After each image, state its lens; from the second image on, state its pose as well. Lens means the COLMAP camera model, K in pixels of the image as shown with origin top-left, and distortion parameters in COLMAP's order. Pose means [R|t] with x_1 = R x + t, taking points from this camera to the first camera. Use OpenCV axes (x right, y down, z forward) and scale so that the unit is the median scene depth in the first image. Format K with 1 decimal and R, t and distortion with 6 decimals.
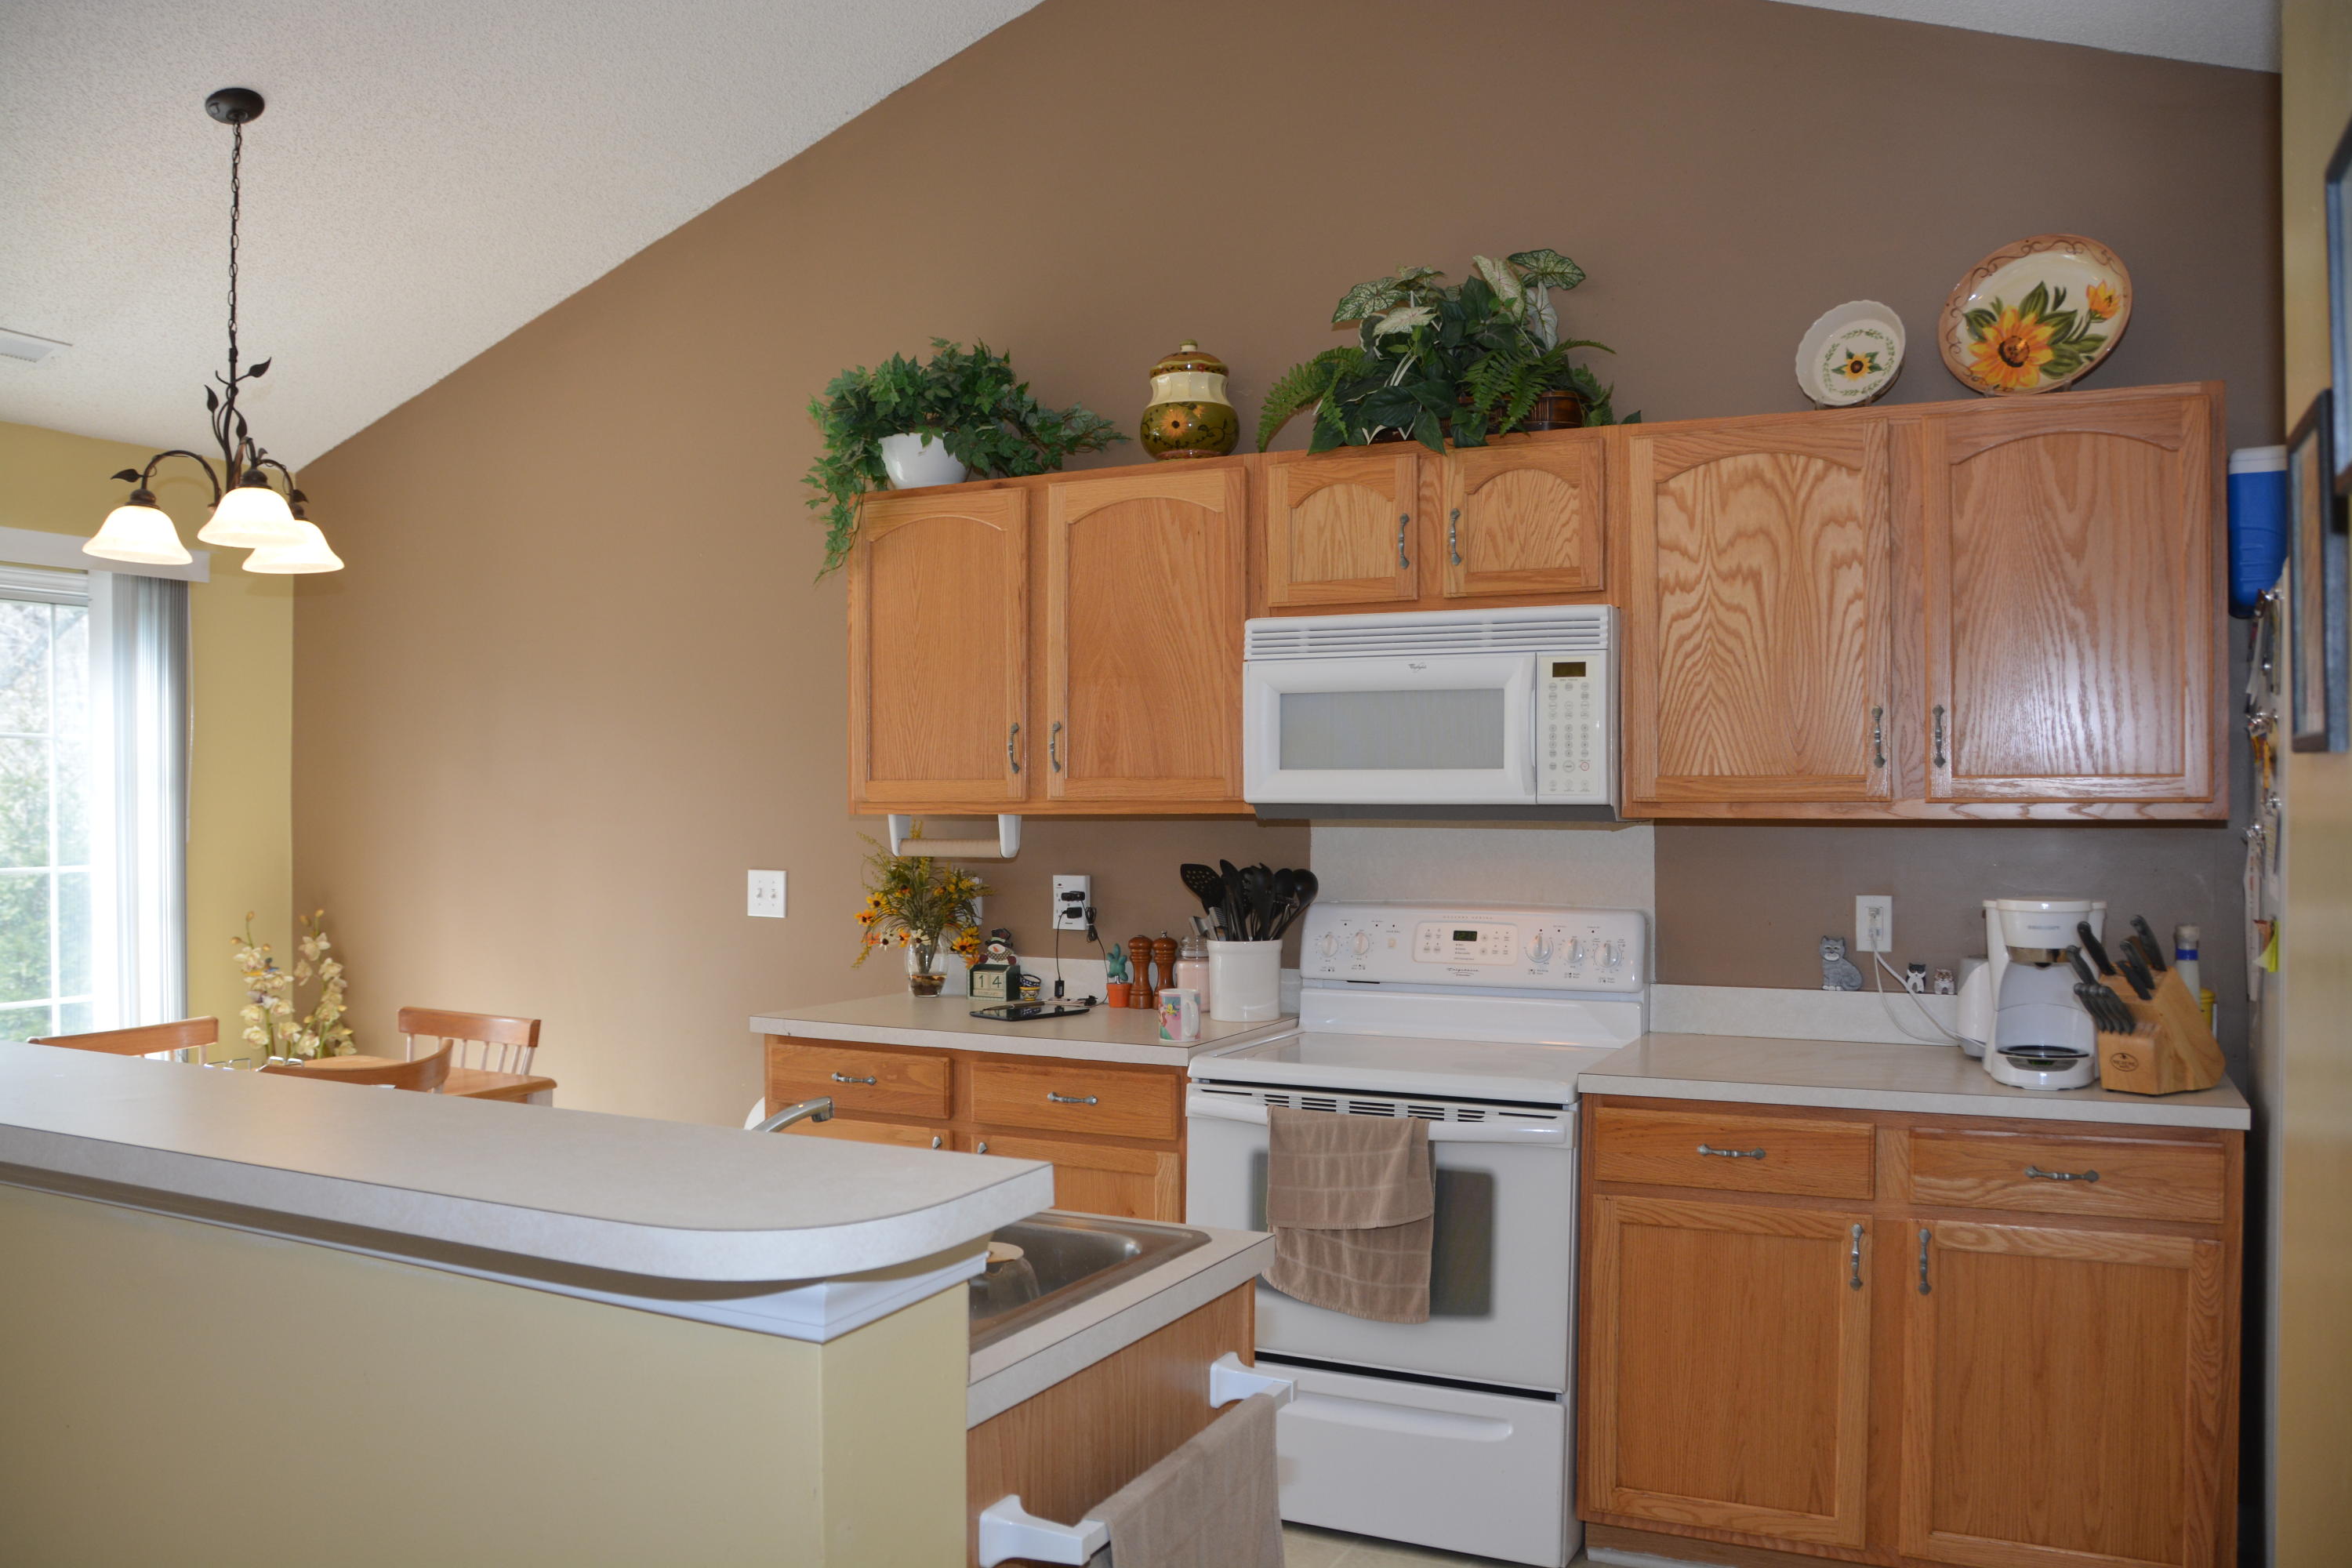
lens RADIAL K [[1831.1, 0, 1157.7], [0, 1831.1, 814.3], [0, 0, 1]] dist [-0.163199, 0.114223]
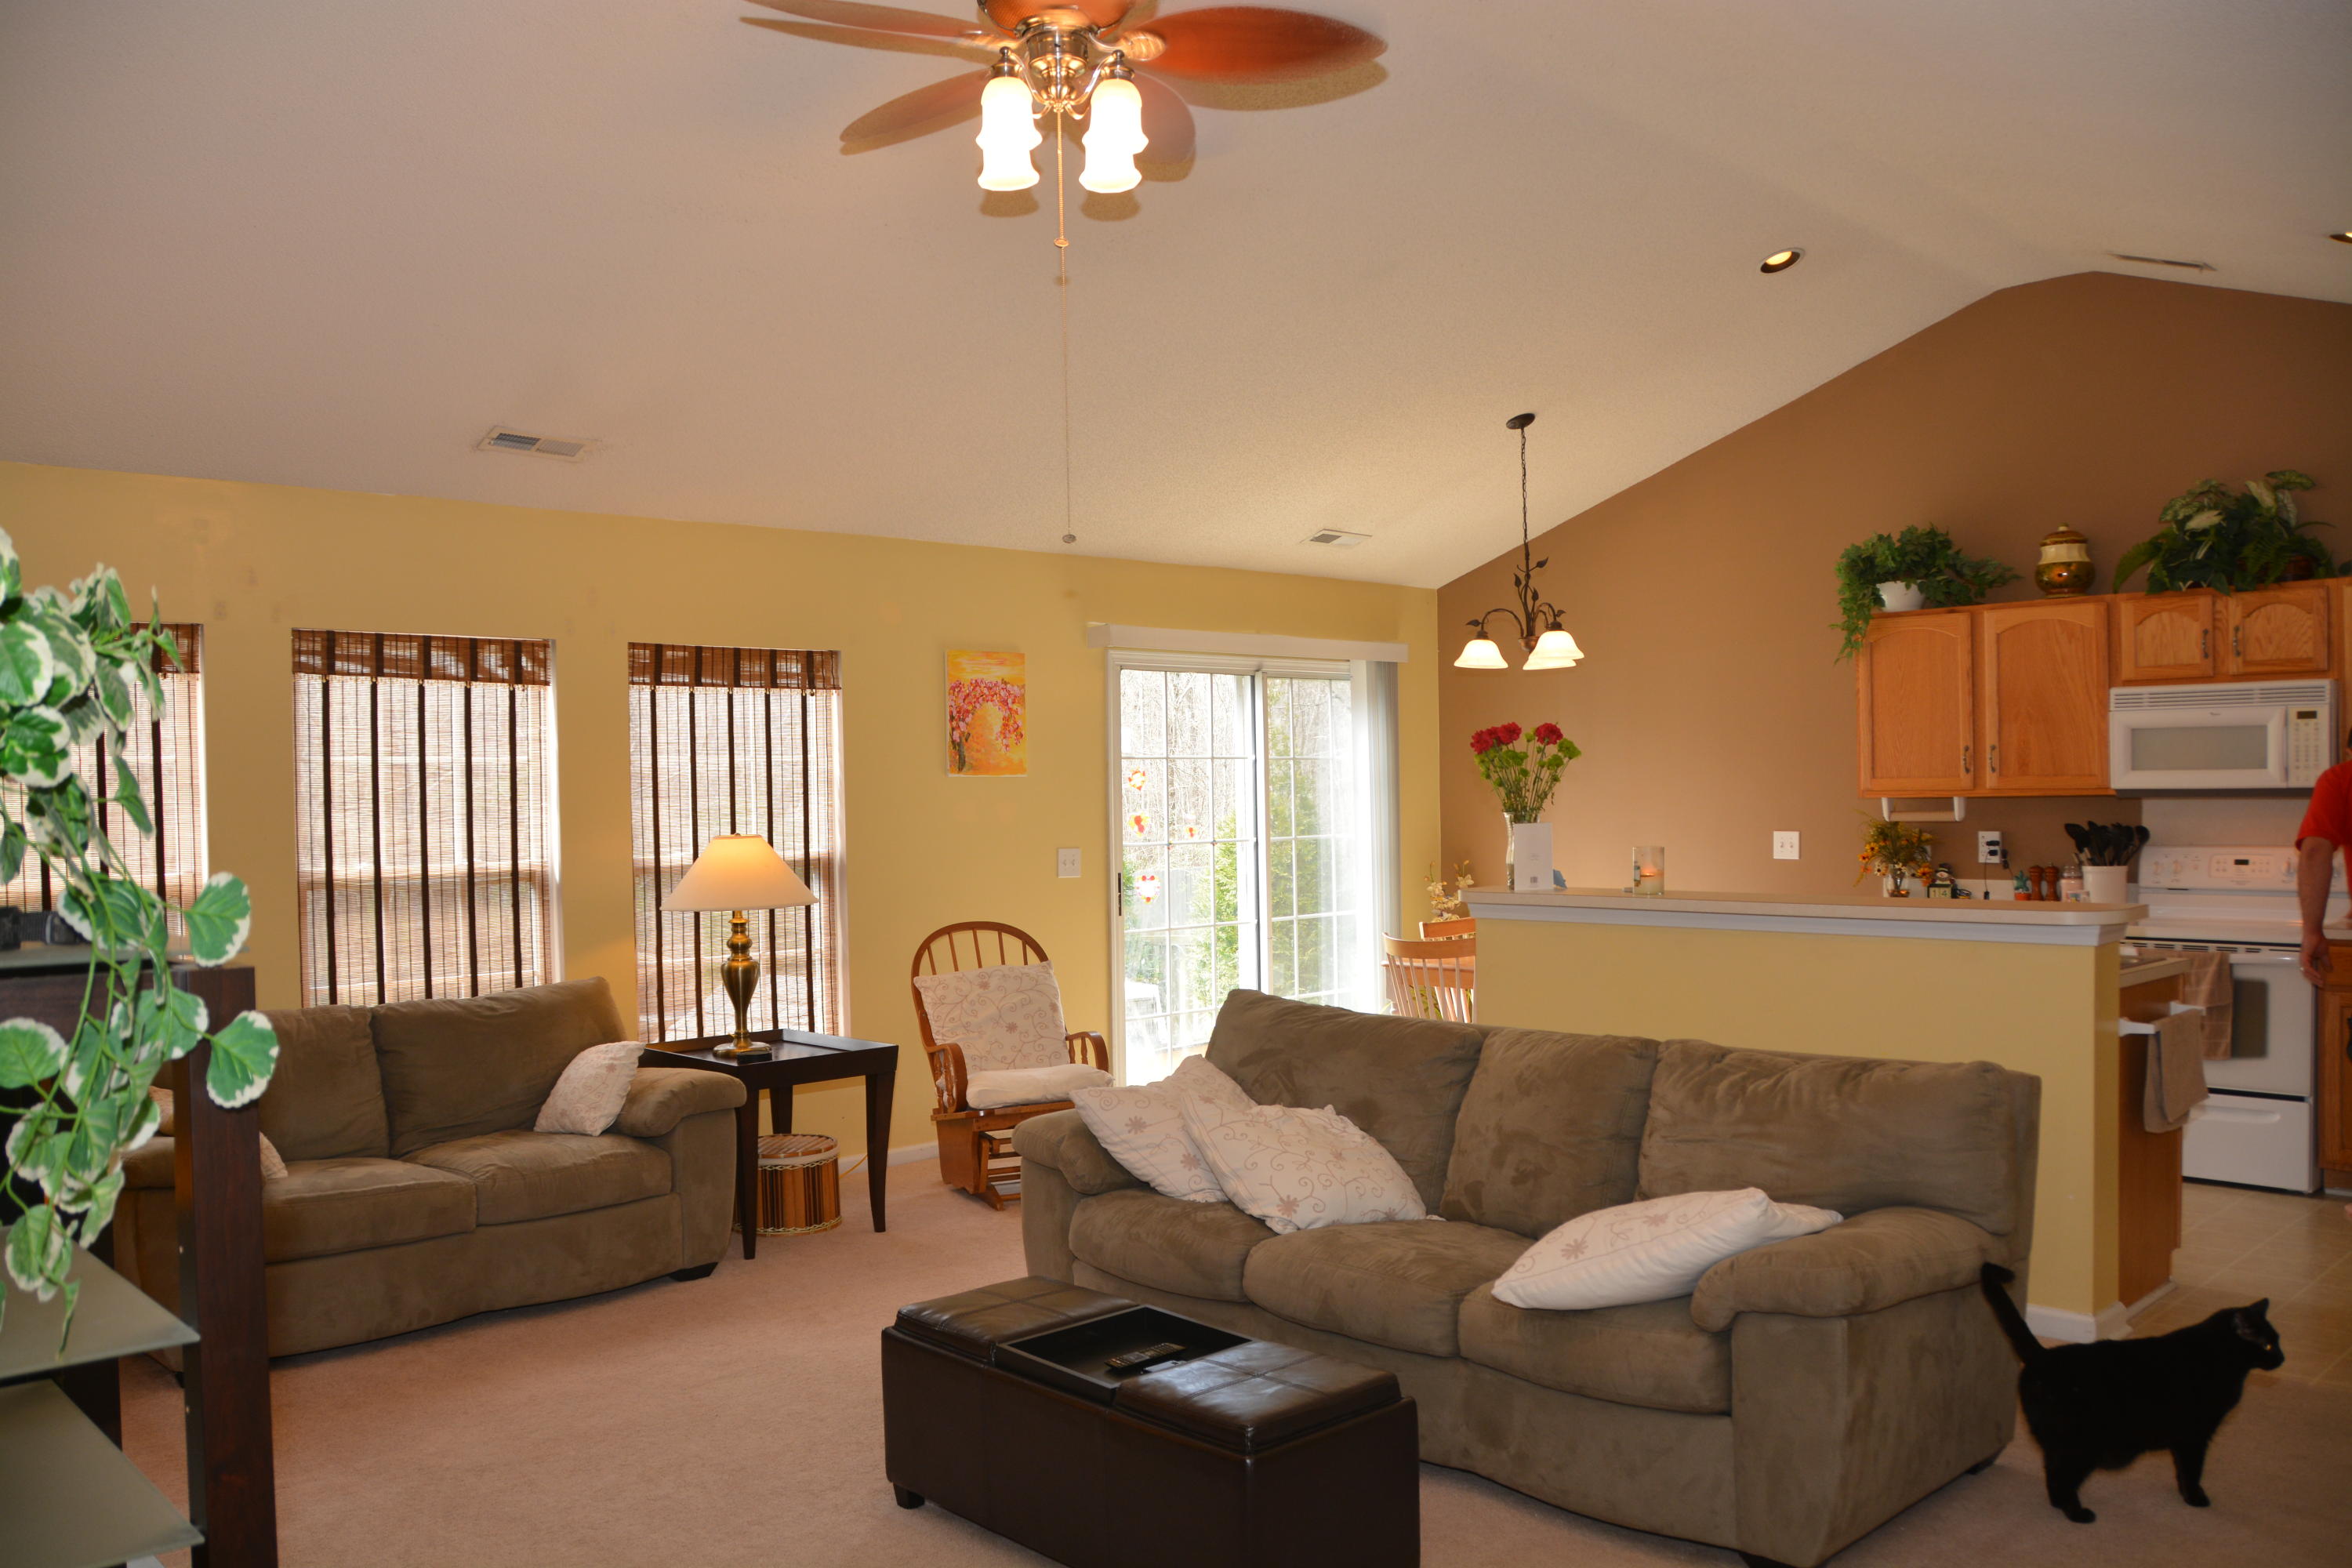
lens RADIAL K [[1831.1, 0, 1157.7], [0, 1831.1, 814.3], [0, 0, 1]] dist [-0.163199, 0.114223]
pose [[0.938277, -0.010612, -0.345723, -0.239001], [0.014729, 0.999848, 0.009283, -0.011450], [0.345572, -0.013802, 0.938291, -0.983168]]
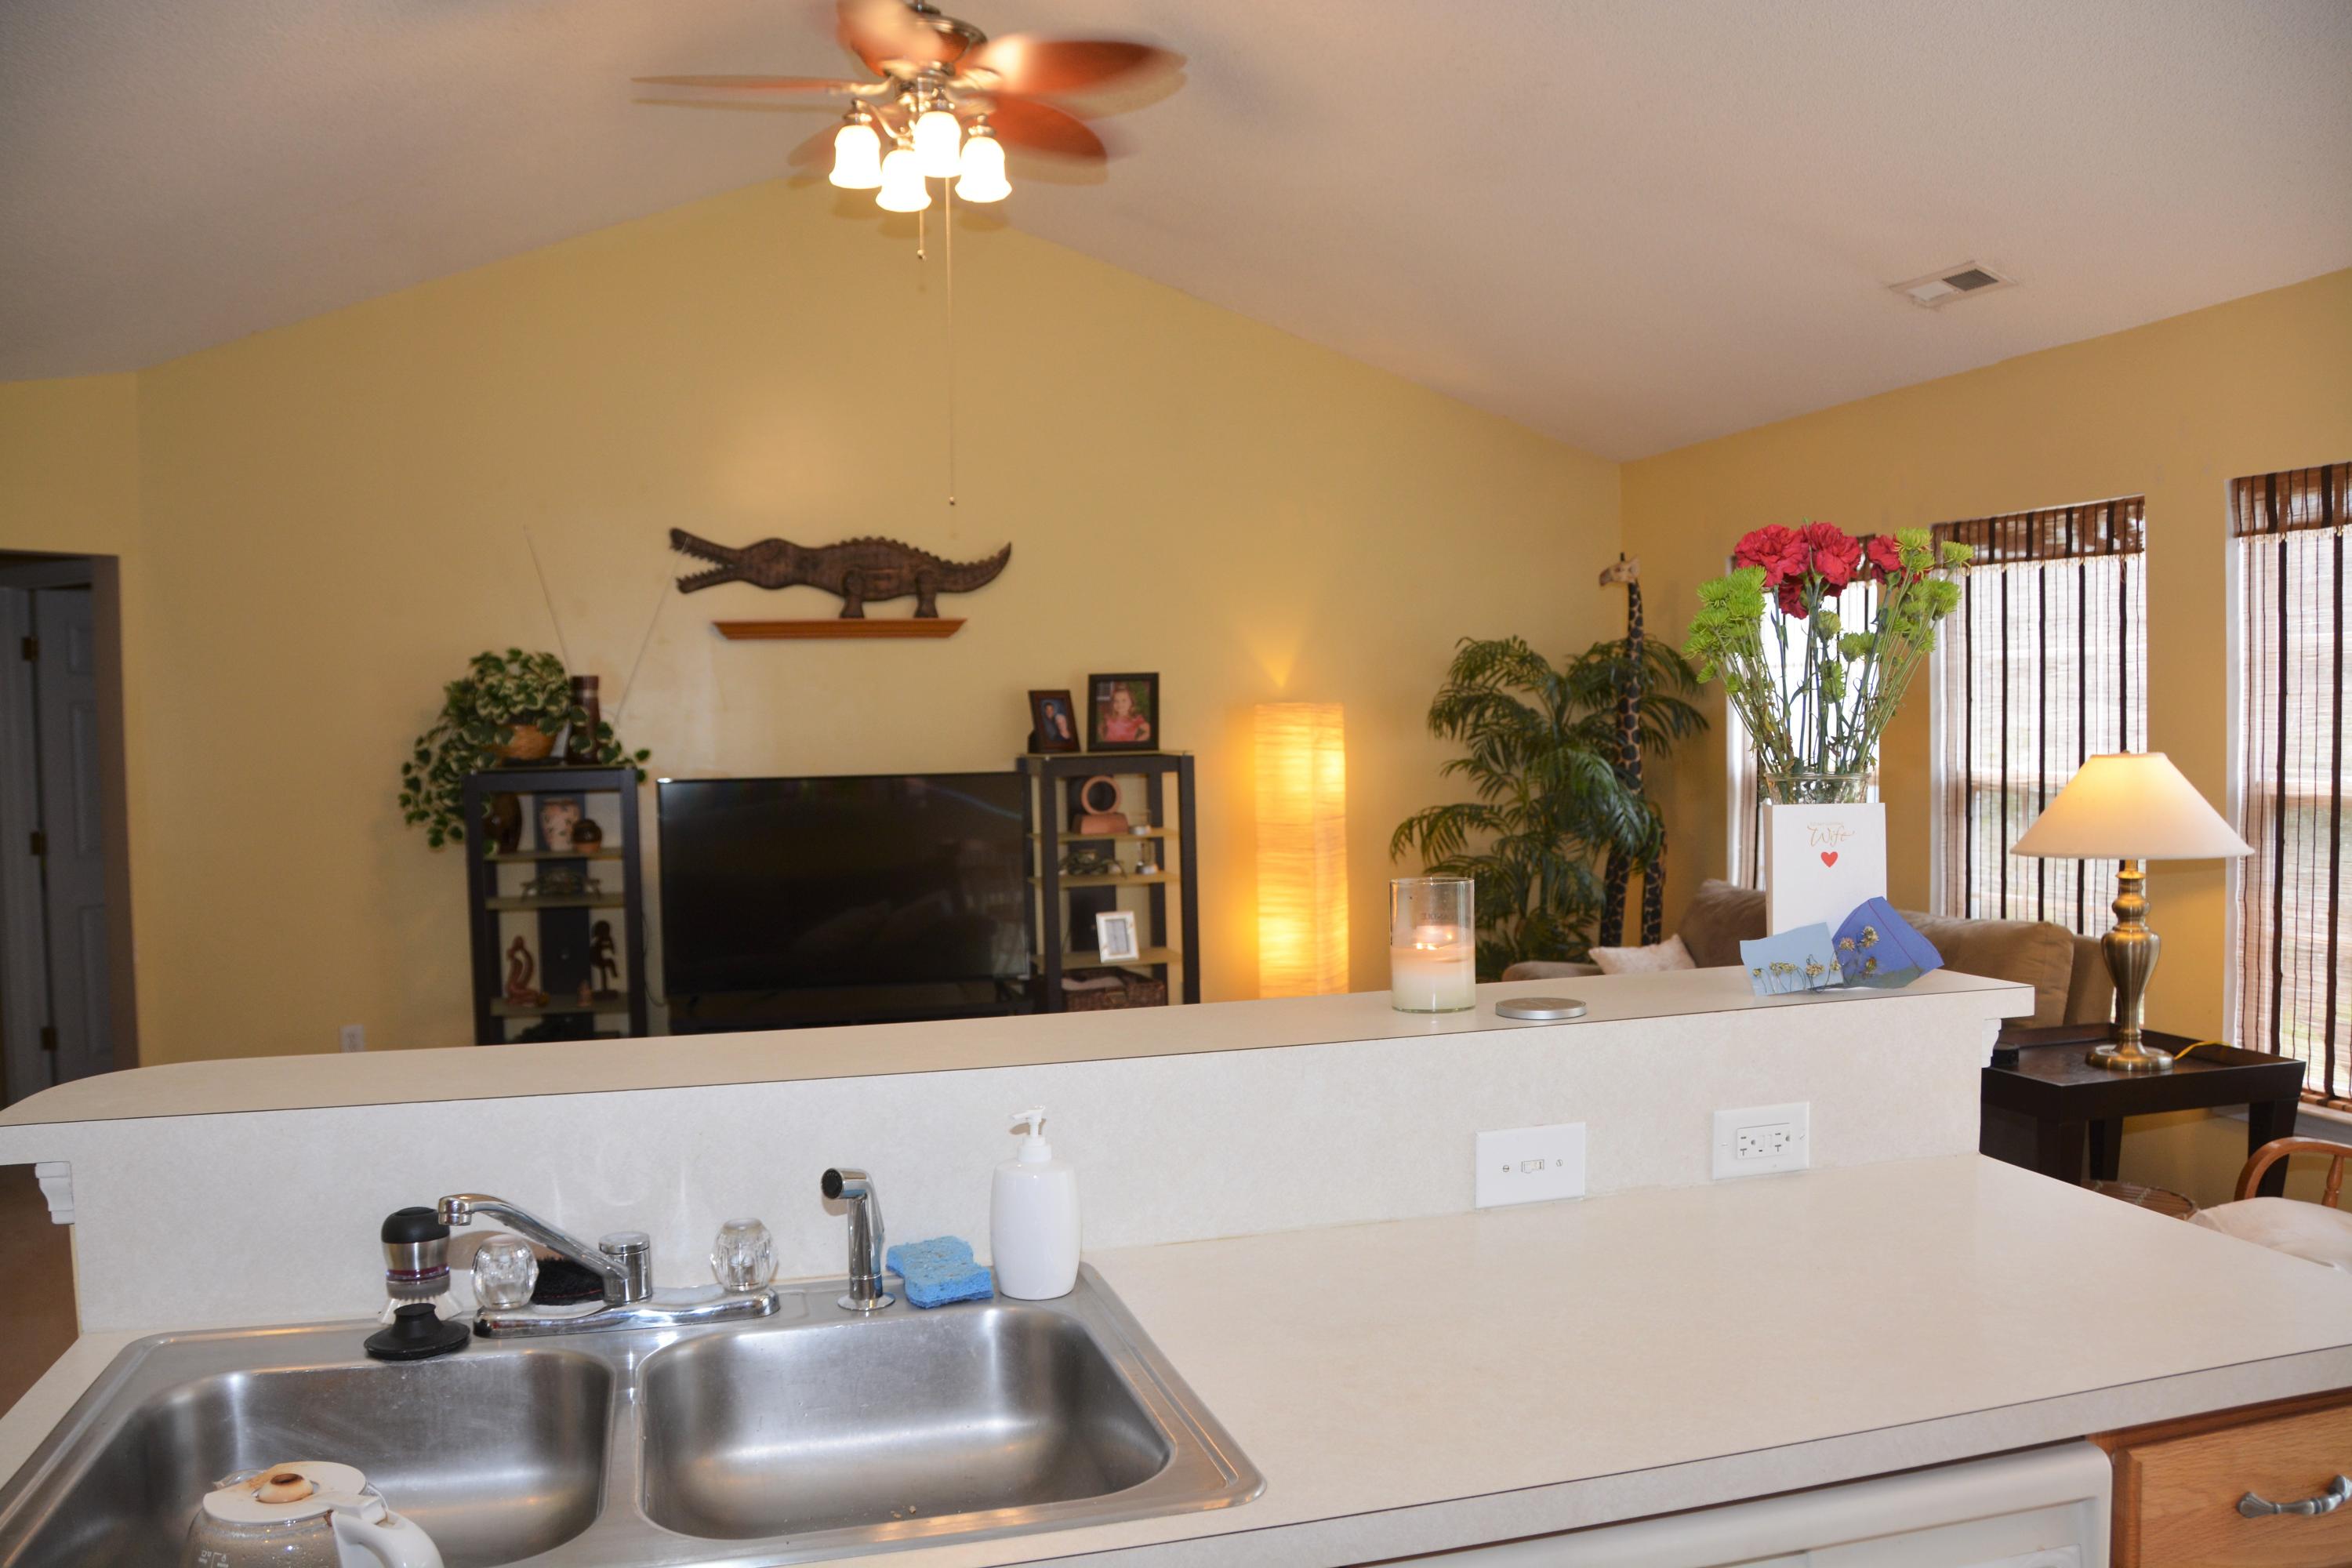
lens RADIAL K [[1831.1, 0, 1157.7], [0, 1831.1, 814.3], [0, 0, 1]] dist [-0.163199, 0.114223]
pose [[-0.746938, 0.048115, -0.663151, 0.042876], [0.015692, 0.998376, 0.054763, -0.015307], [0.664709, 0.030499, -0.746480, 0.895450]]
